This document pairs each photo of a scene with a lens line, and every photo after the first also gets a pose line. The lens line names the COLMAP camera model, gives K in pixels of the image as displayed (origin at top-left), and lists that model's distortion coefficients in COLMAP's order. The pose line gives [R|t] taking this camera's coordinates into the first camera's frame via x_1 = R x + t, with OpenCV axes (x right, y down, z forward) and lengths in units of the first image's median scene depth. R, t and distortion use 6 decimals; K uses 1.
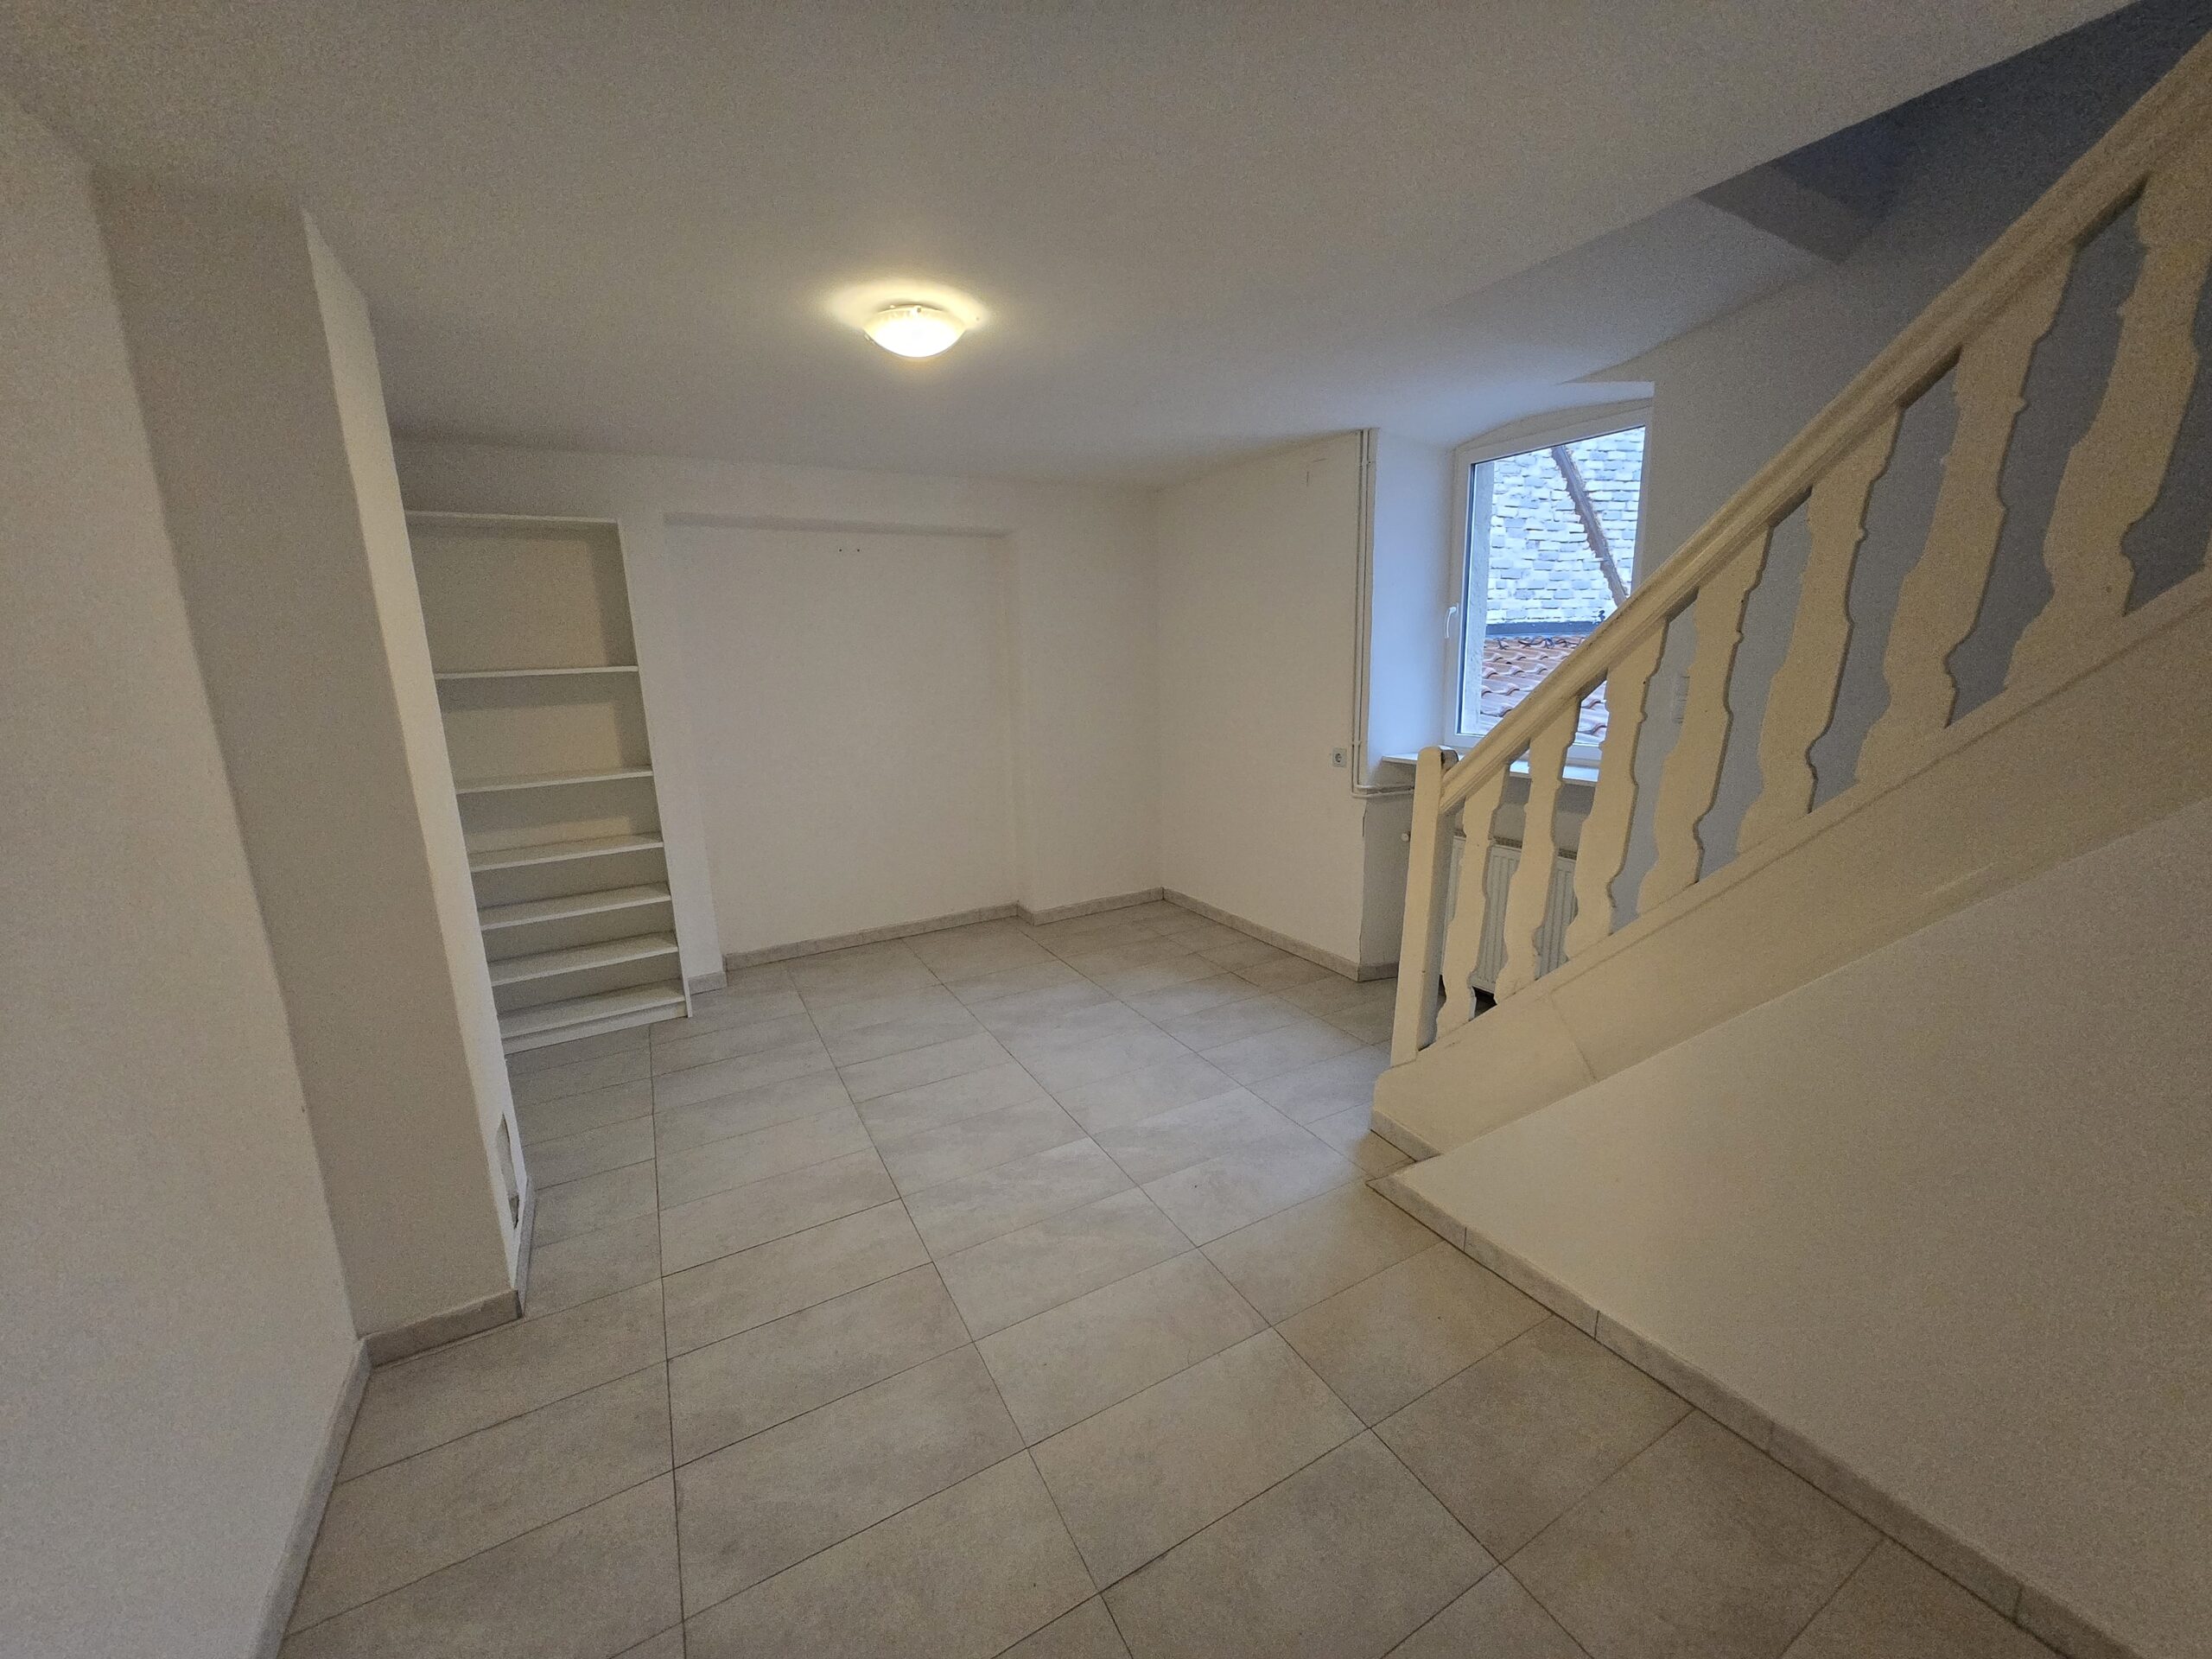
lens RADIAL K [[863.1, 0, 1106.0], [0, 863.1, 829.7], [0, 0, 1]] dist [0.002381, 0.000185]
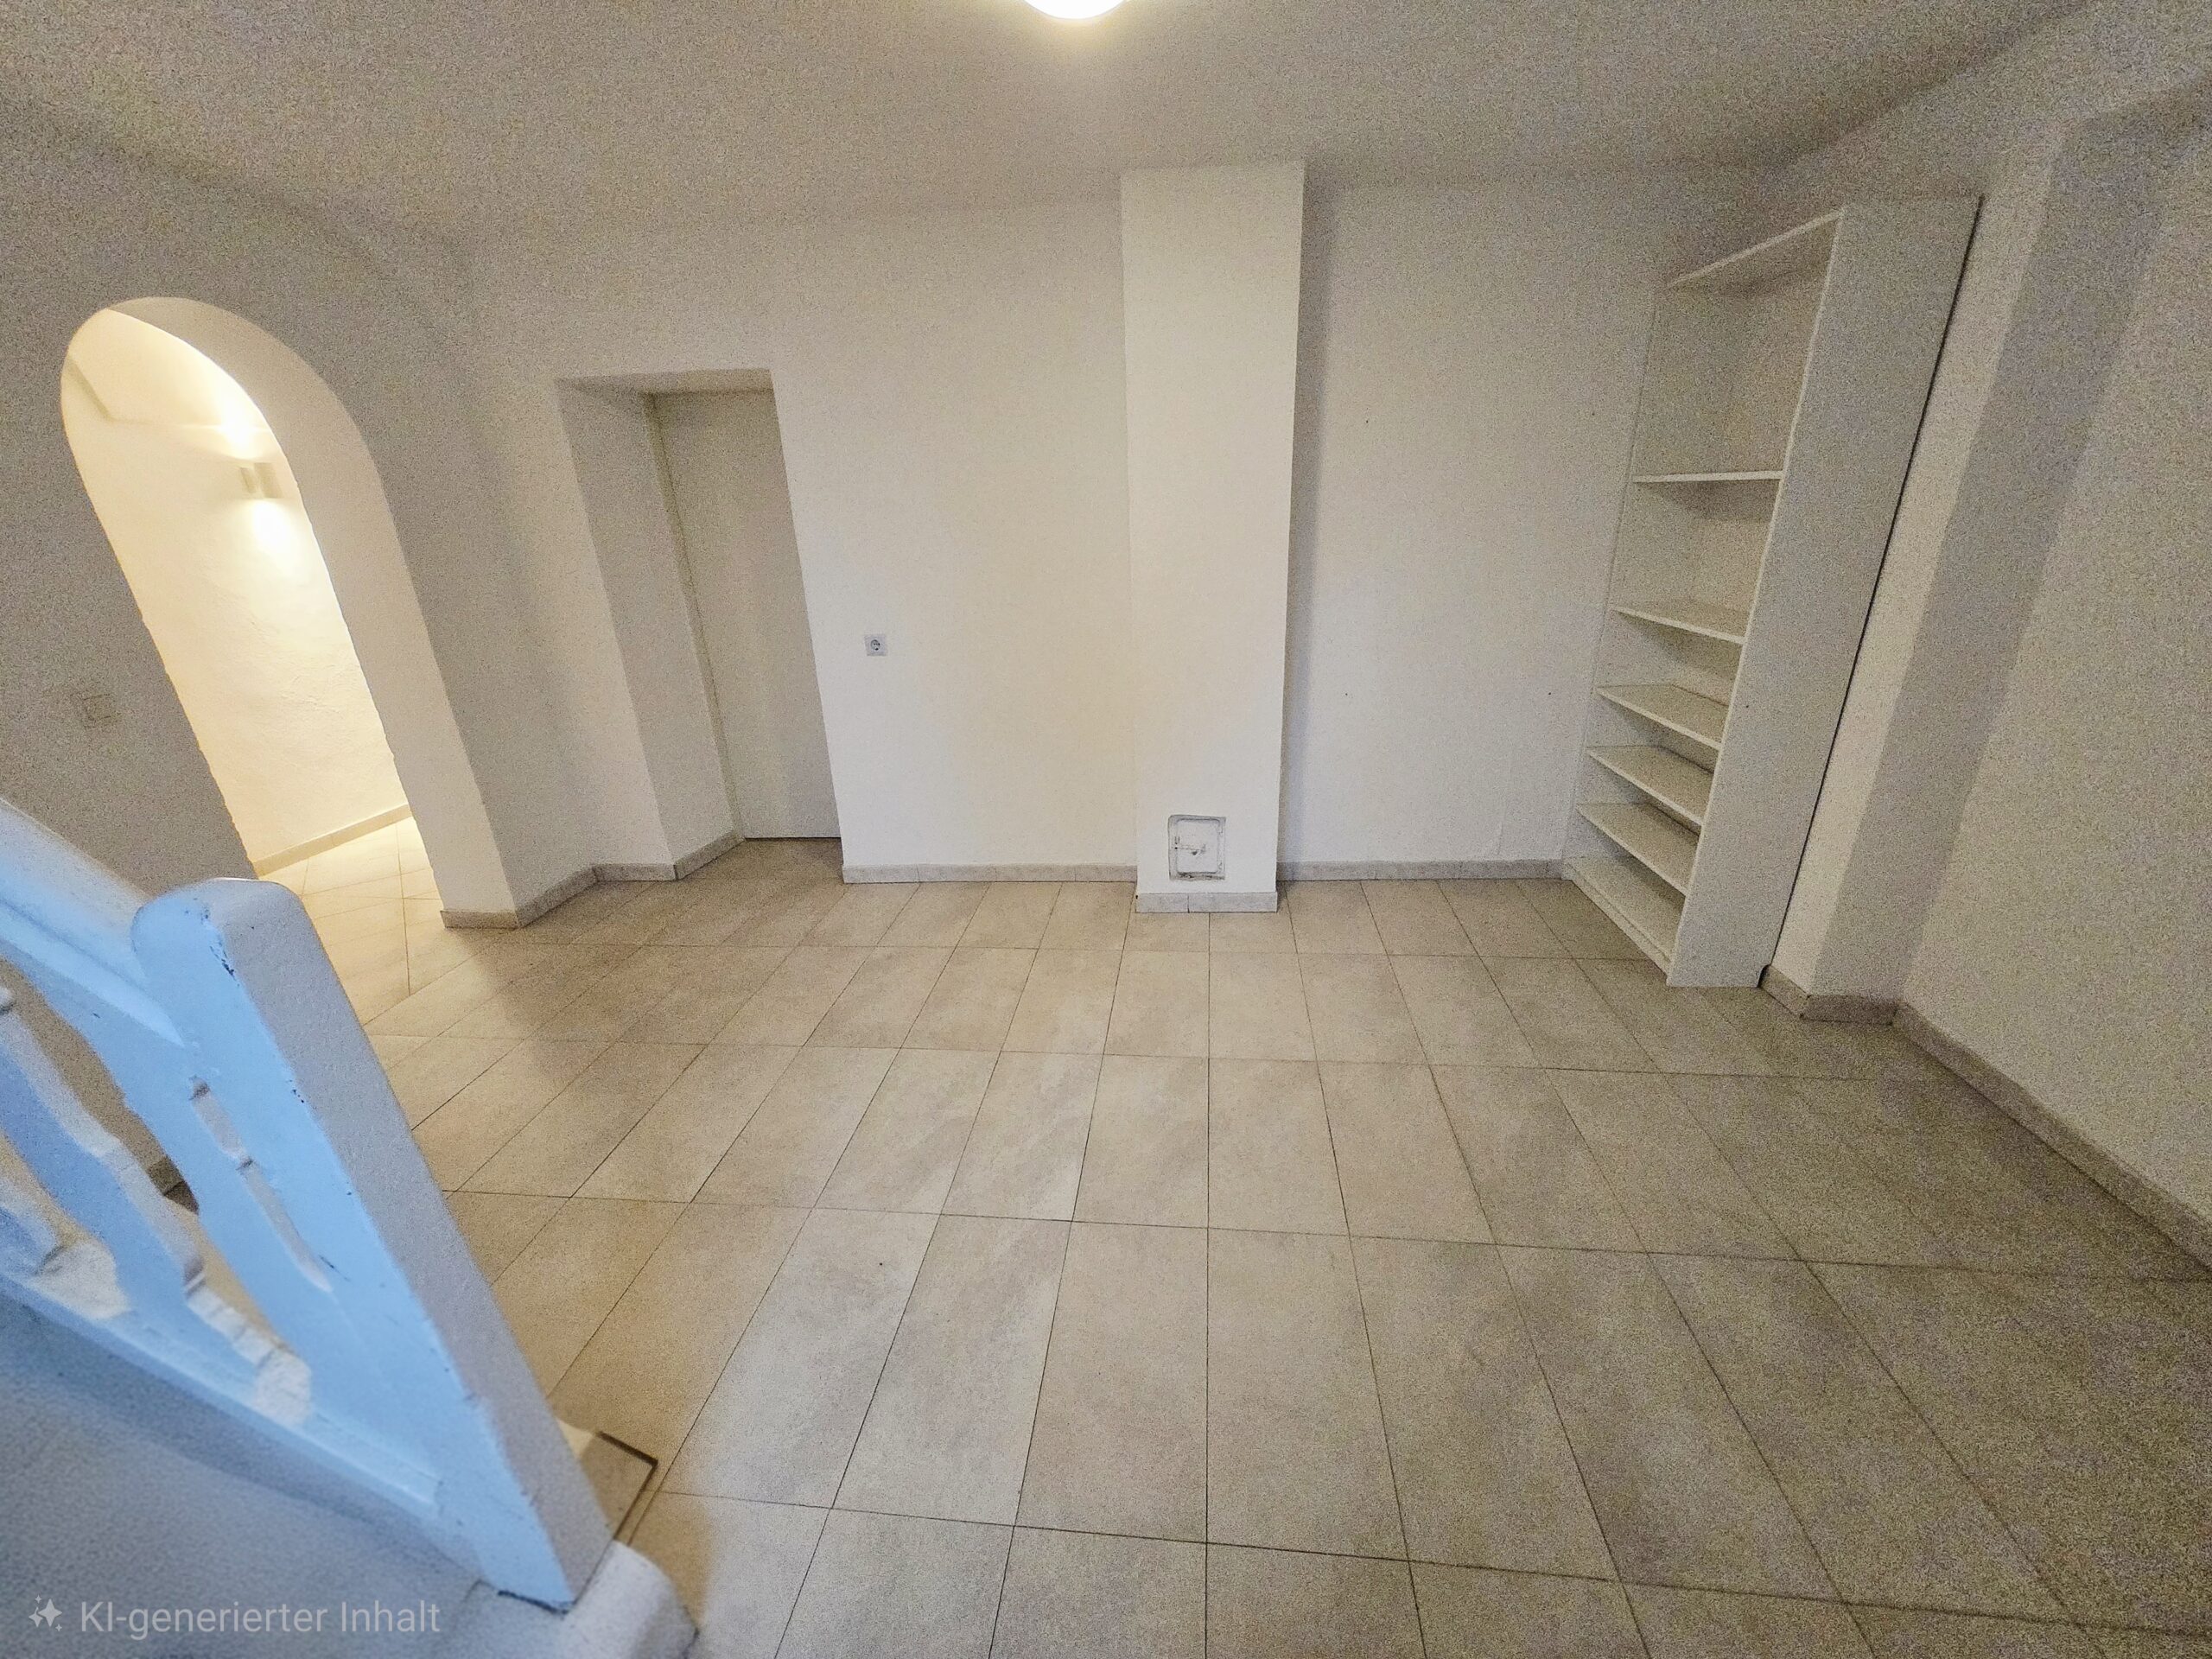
lens RADIAL K [[863.1, 0, 1109.3], [0, 863.1, 835.0], [0, 0, 1]] dist [0.002381, 0.000185]
pose [[-0.568358, 0.348938, -0.745125, 0.415972], [-0.117592, 0.861872, 0.493305, -0.287451], [0.814335, 0.367994, -0.448819, 1.363792]]
